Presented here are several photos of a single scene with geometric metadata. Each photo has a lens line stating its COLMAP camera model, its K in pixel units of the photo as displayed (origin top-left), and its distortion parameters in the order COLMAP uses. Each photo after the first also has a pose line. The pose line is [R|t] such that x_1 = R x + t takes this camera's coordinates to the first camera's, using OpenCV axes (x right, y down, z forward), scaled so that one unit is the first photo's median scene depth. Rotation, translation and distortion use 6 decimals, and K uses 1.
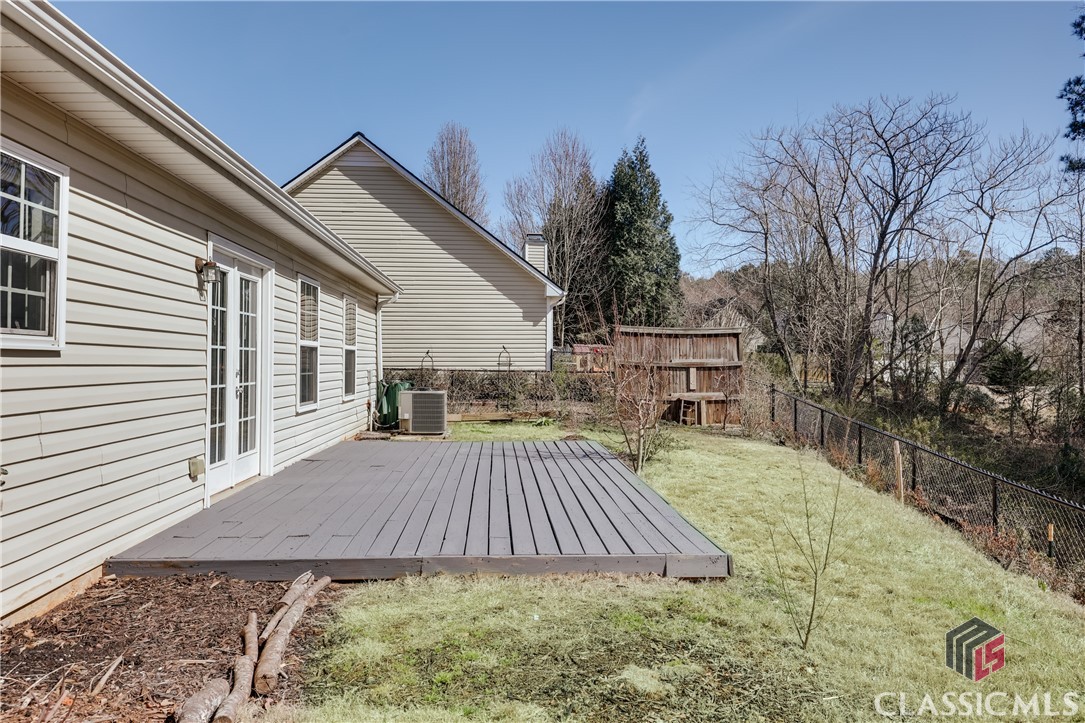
lens RADIAL K [[739.5, 0, 542.5], [0, 739.5, 361.5], [0, 0, 1]] dist [0.000633, 0.000291]
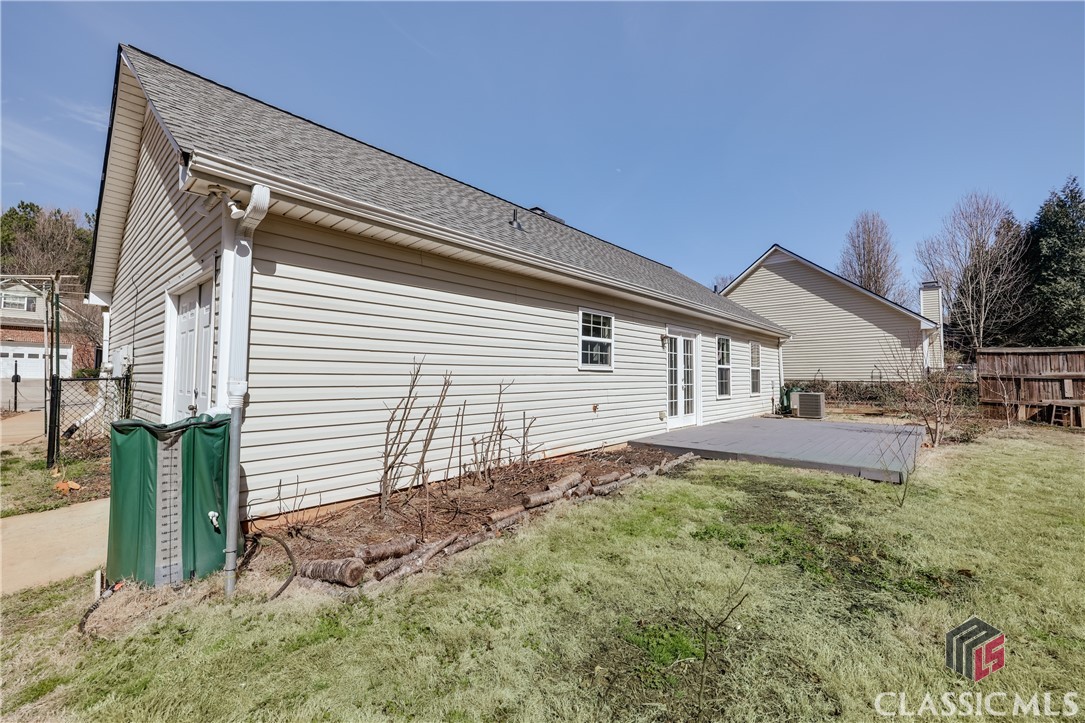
lens RADIAL K [[443.8, 0, 543.3], [0, 443.8, 344.1], [0, 0, 1]] dist [-0.000026, -0.000082]
pose [[0.703017, -0.058251, -0.708783, 0.144249], [0.003686, 0.996925, -0.078276, 0.005817], [0.711163, 0.052416, 0.701070, -0.162600]]
